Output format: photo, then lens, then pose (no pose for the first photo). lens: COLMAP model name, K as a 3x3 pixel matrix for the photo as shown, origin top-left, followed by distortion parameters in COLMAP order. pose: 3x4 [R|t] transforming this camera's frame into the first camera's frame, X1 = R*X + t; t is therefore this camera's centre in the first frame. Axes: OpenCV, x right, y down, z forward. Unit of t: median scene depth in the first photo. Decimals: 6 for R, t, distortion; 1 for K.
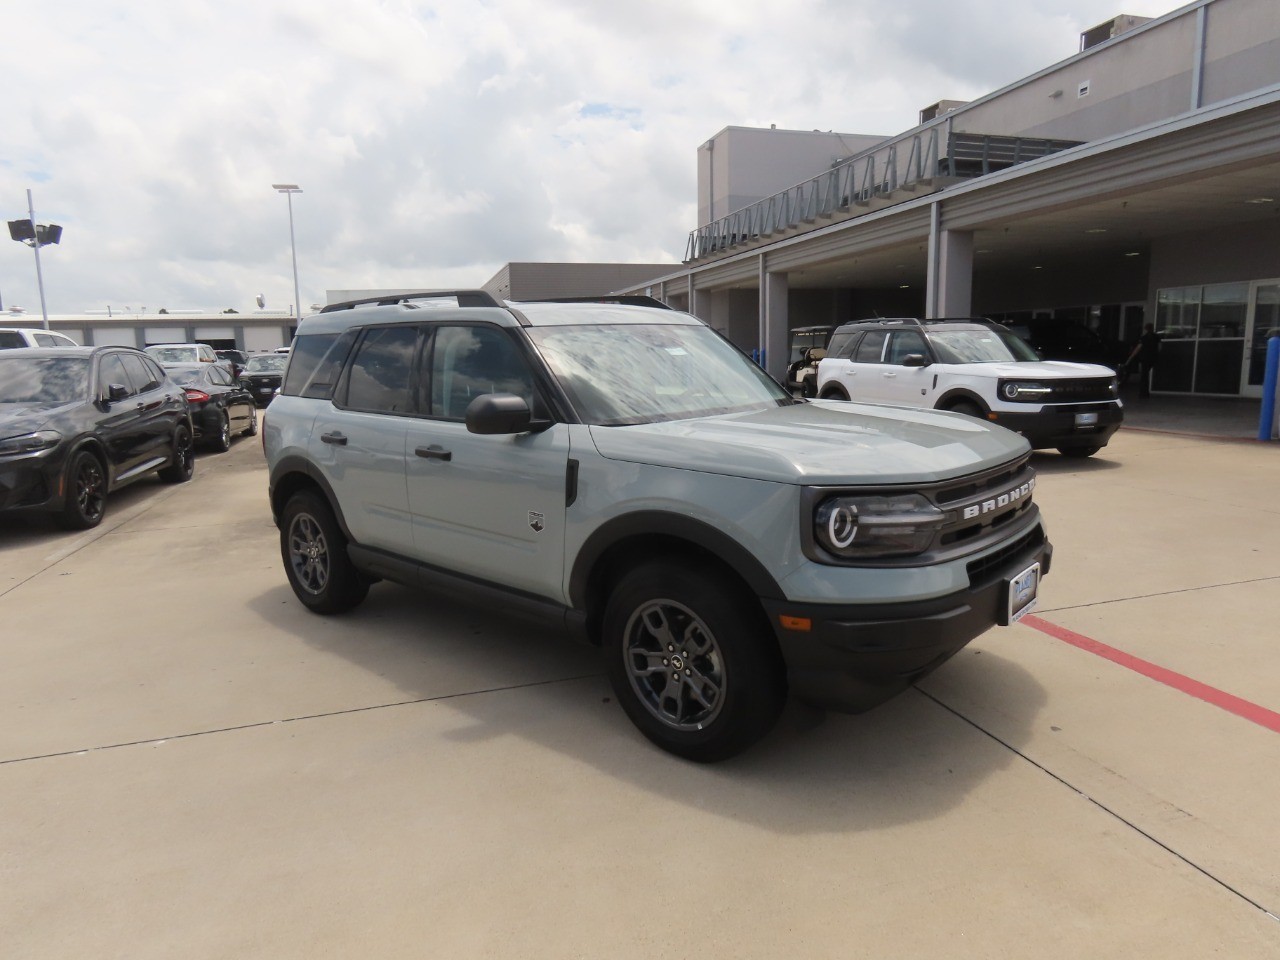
lens RADIAL K [[810.6, 0, 635.1], [0, 810.6, 476.5], [0, 0, 1]] dist [-0.007522, 0.000051]
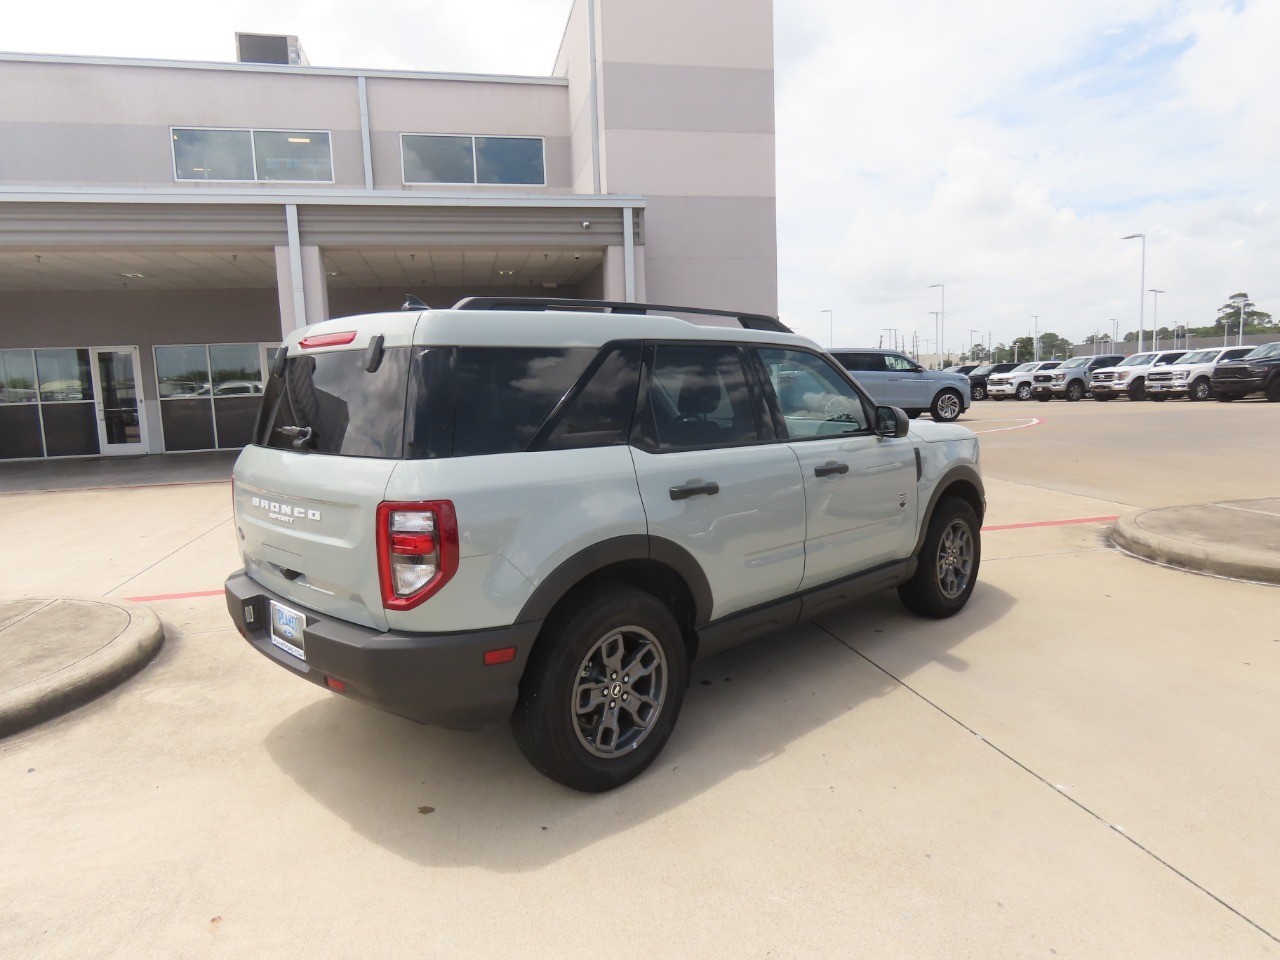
lens RADIAL K [[810.6, 0, 647.0], [0, 810.6, 482.8], [0, 0, 1]] dist [-0.007522, 0.000051]
pose [[0.063533, -0.102963, 0.992654, -1.575200], [0.183461, 0.978917, 0.089796, -0.181584], [-0.980972, 0.176409, 0.081083, 1.401196]]
